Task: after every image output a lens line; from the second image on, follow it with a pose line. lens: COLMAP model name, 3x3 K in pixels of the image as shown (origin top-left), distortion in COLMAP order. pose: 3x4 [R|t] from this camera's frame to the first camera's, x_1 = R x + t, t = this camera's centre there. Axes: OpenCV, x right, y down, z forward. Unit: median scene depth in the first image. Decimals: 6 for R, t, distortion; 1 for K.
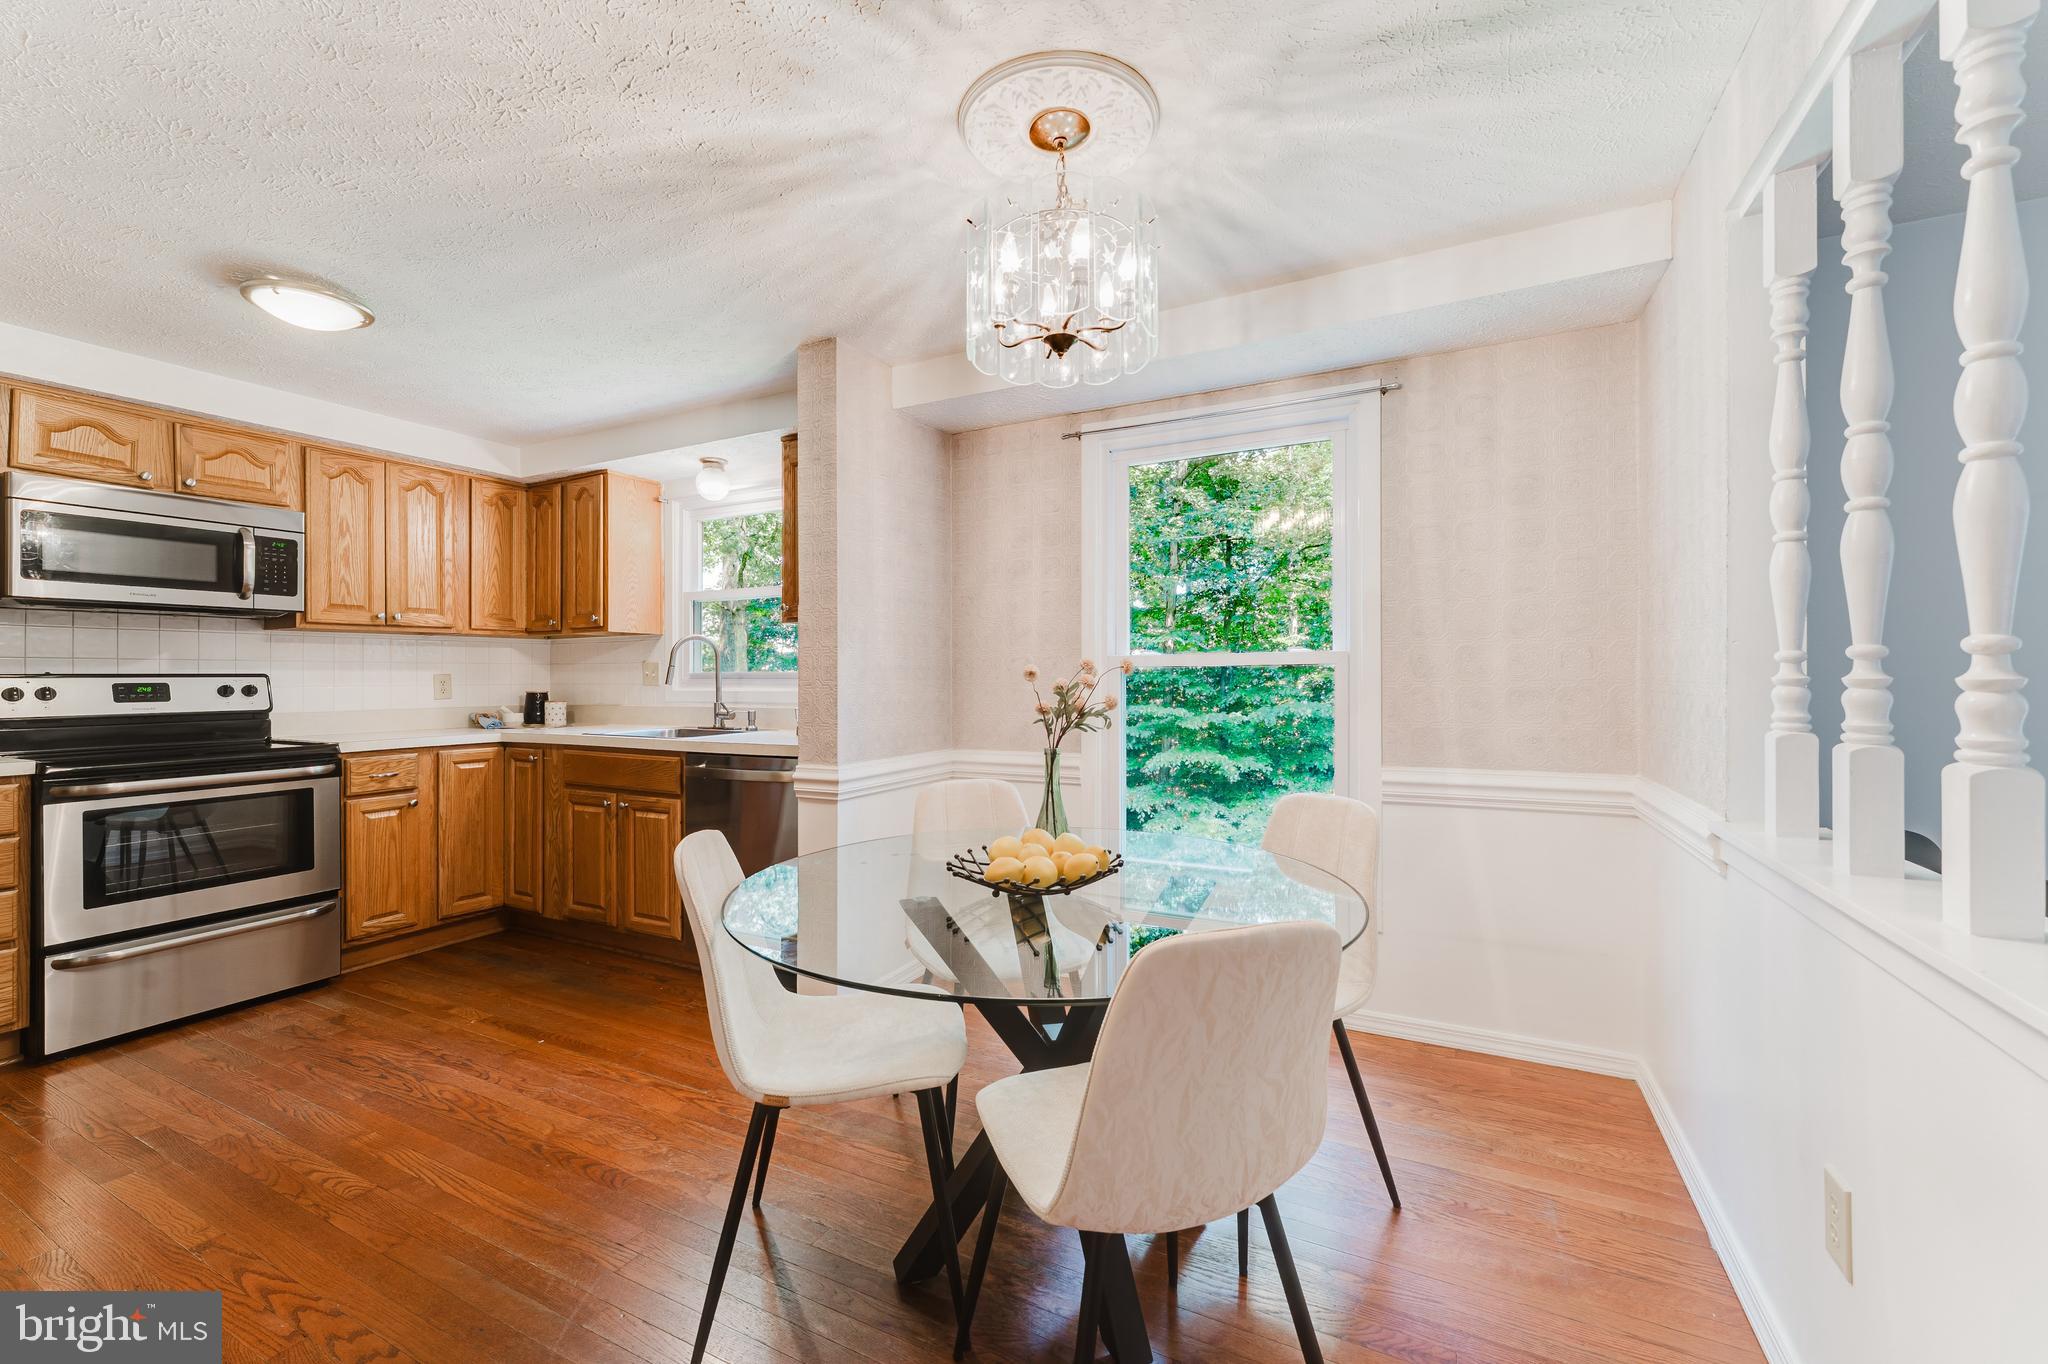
lens RADIAL K [[825.4, 0, 1026.0], [0, 825.4, 677.9], [0, 0, 1]] dist [-0.000500, -0.000183]
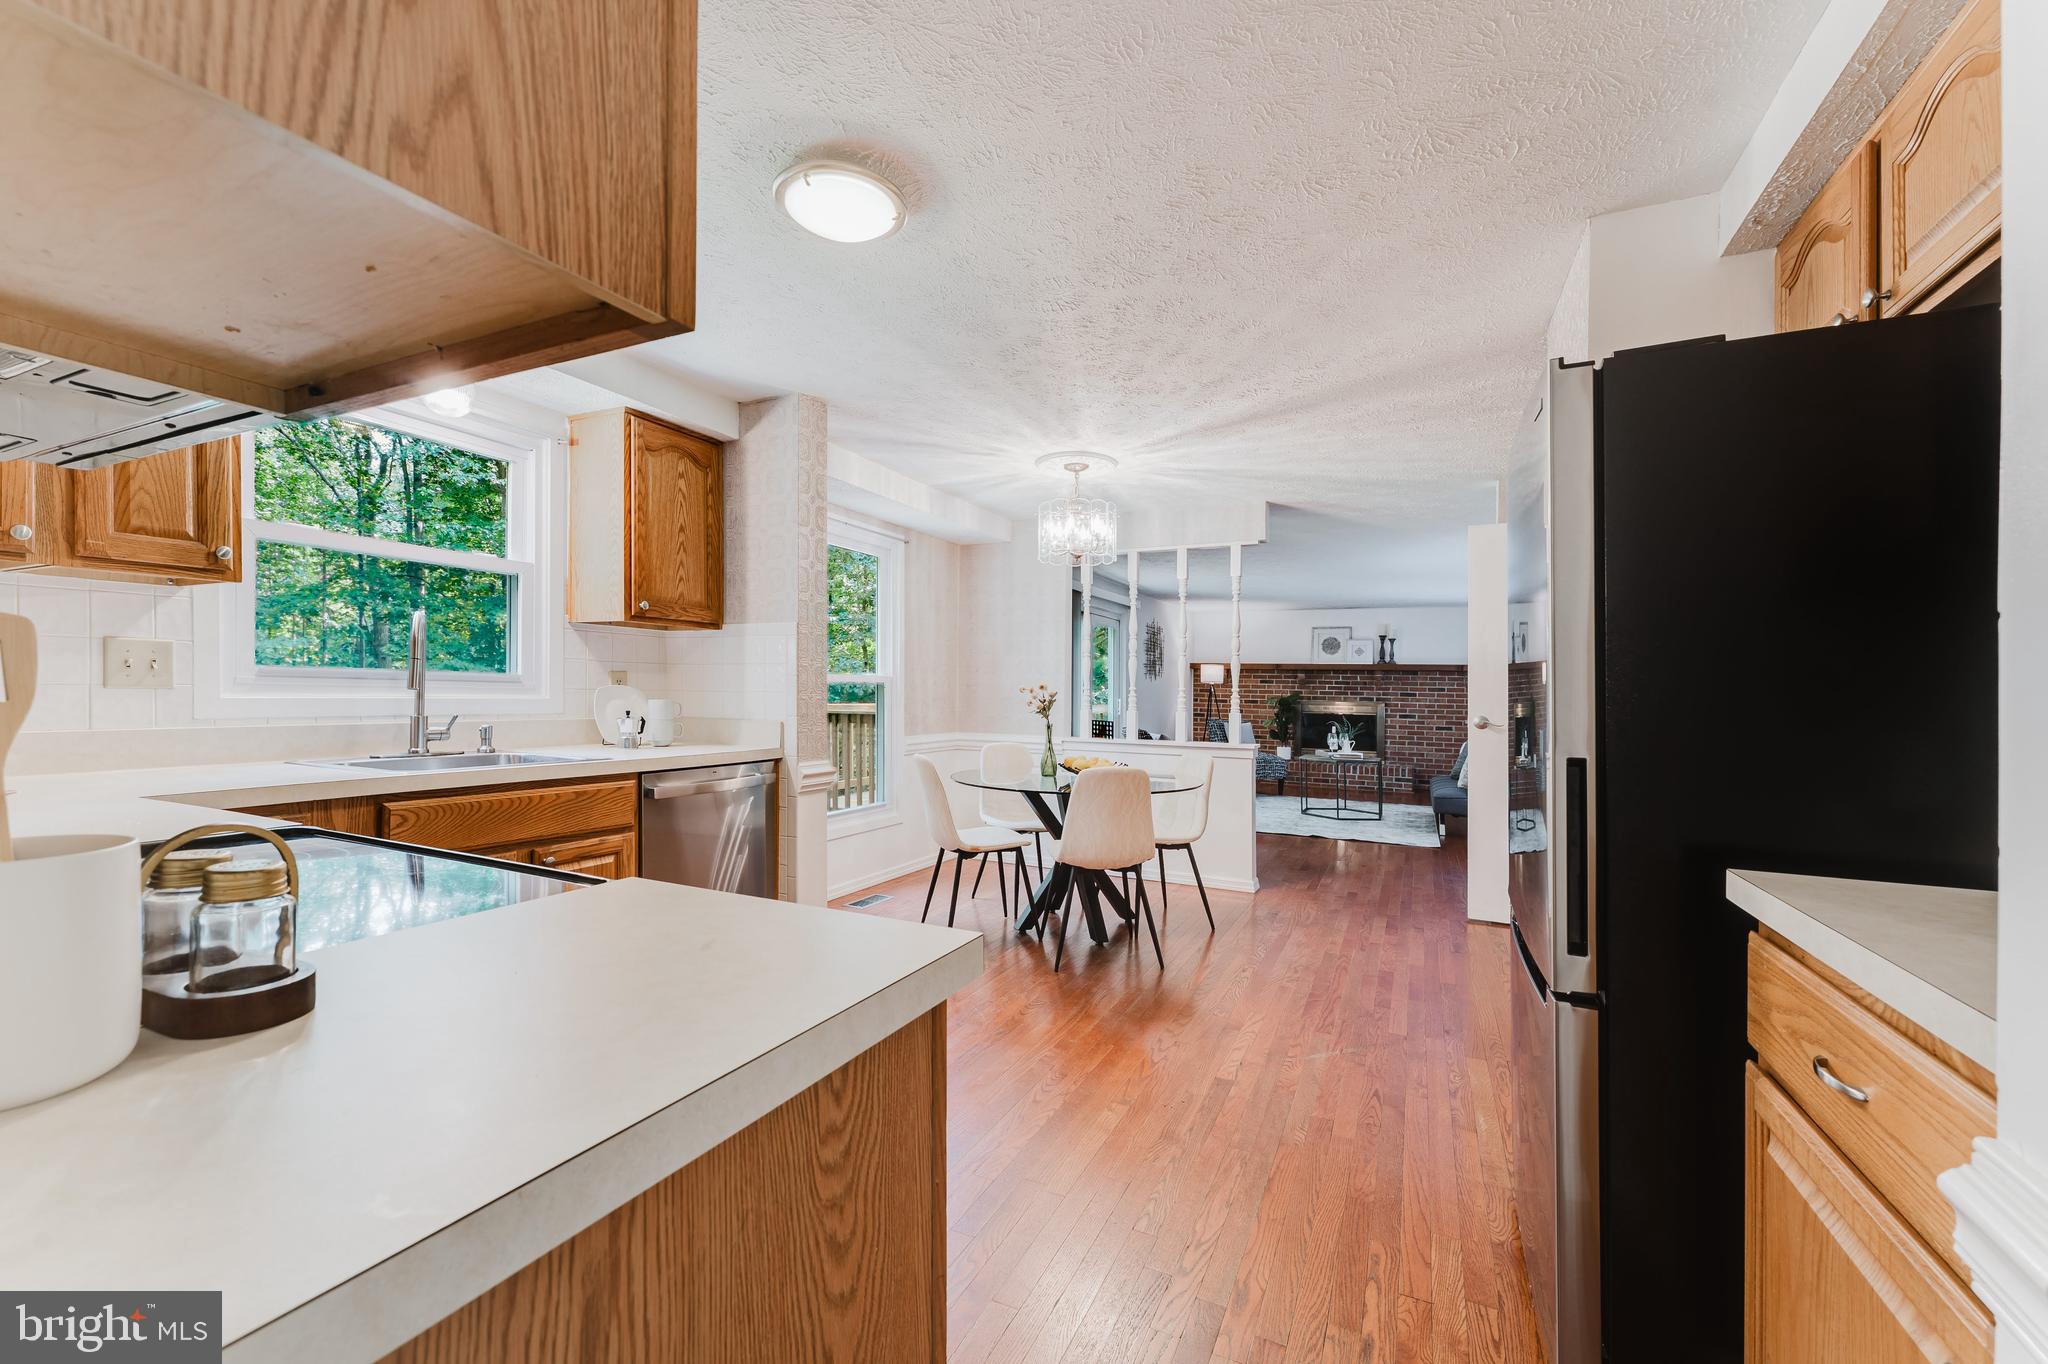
lens RADIAL K [[825.4, 0, 1025.6], [0, 825.4, 692.1], [0, 0, 1]] dist [-0.000500, -0.000183]
pose [[-0.033617, 0.006667, 0.999413, -0.738158], [-0.016879, 0.999831, -0.007237, 0.005165], [-0.999292, -0.017112, -0.033499, 0.379886]]
